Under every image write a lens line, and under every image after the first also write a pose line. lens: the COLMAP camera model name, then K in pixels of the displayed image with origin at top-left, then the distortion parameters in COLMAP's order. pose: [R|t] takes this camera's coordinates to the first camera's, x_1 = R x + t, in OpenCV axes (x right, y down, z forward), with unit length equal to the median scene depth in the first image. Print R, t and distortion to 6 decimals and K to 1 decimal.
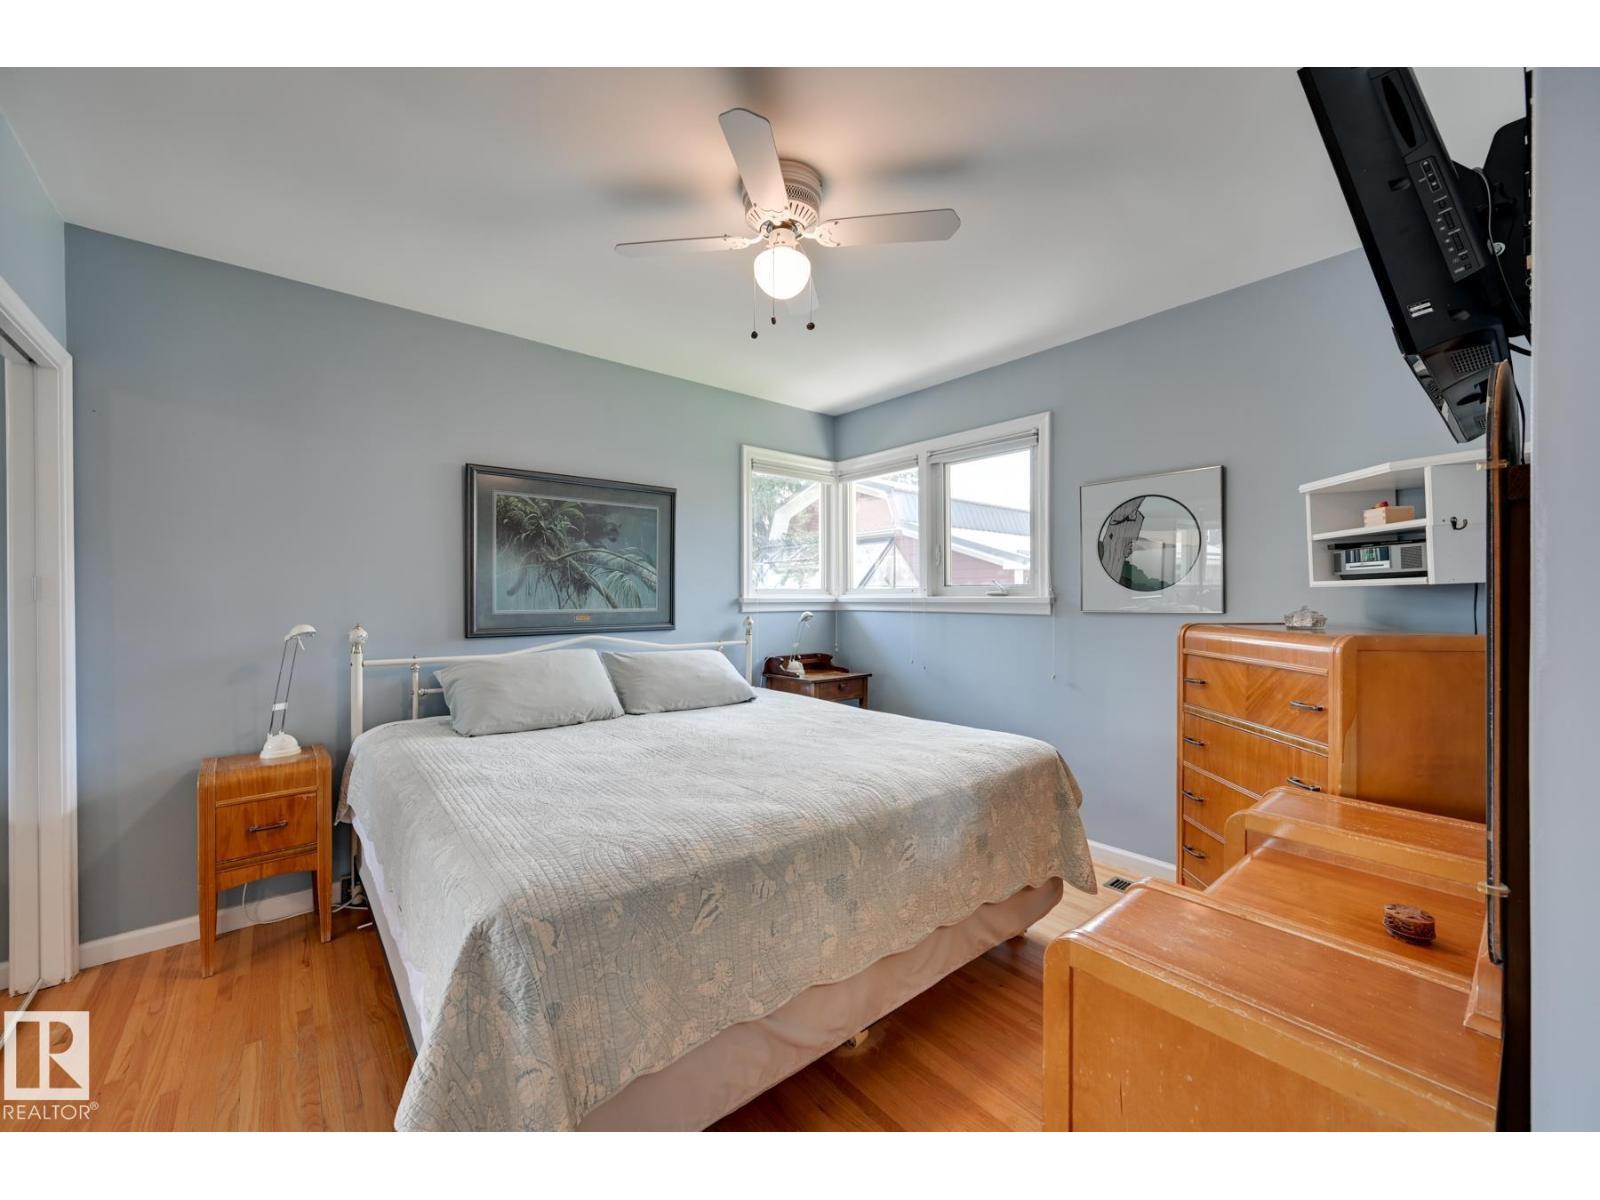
lens RADIAL K [[633.2, 0, 799.8], [0, 633.2, 588.3], [0, 0, 1]] dist [-0.000729, -0.000116]
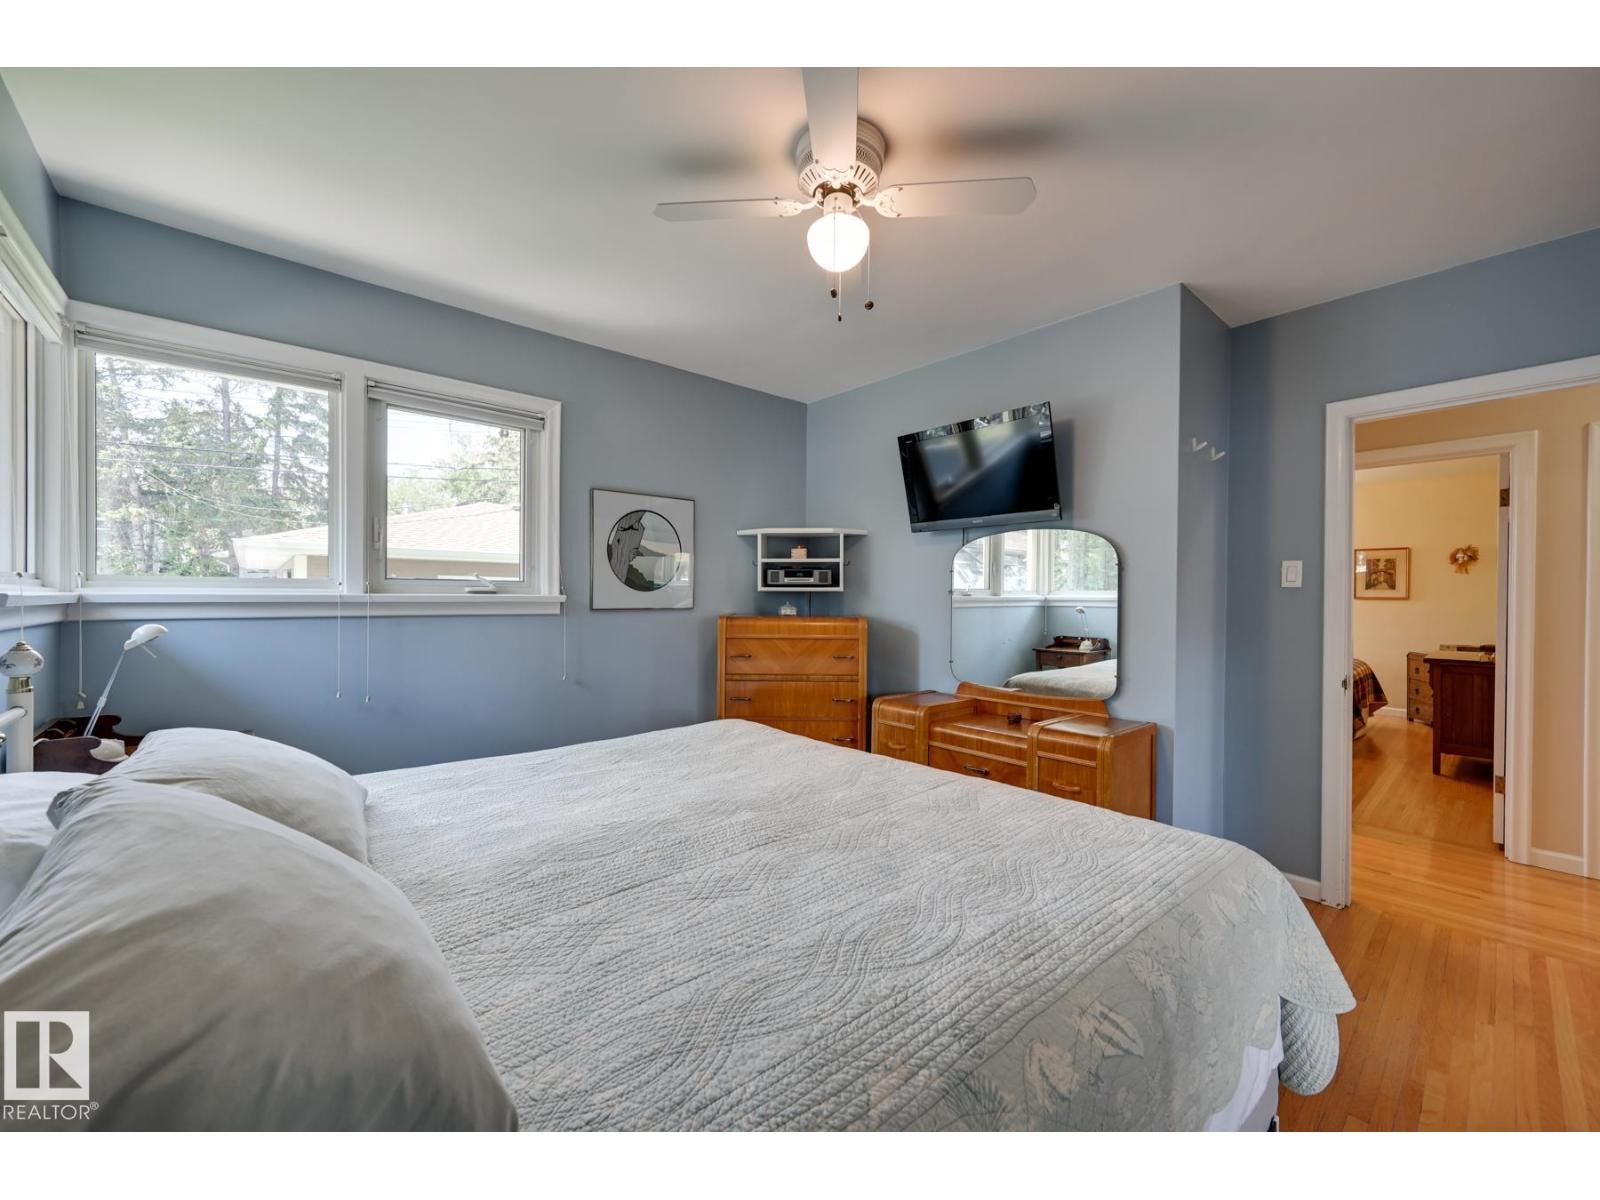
lens RADIAL K [[633.2, 0, 799.8], [0, 633.2, 588.3], [0, 0, 1]] dist [-0.000729, -0.000116]
pose [[-0.030746, 0.017379, 0.999376, -0.634021], [-0.017824, 0.999680, -0.017933, 0.014450], [-0.999368, -0.018364, -0.030427, 0.736425]]
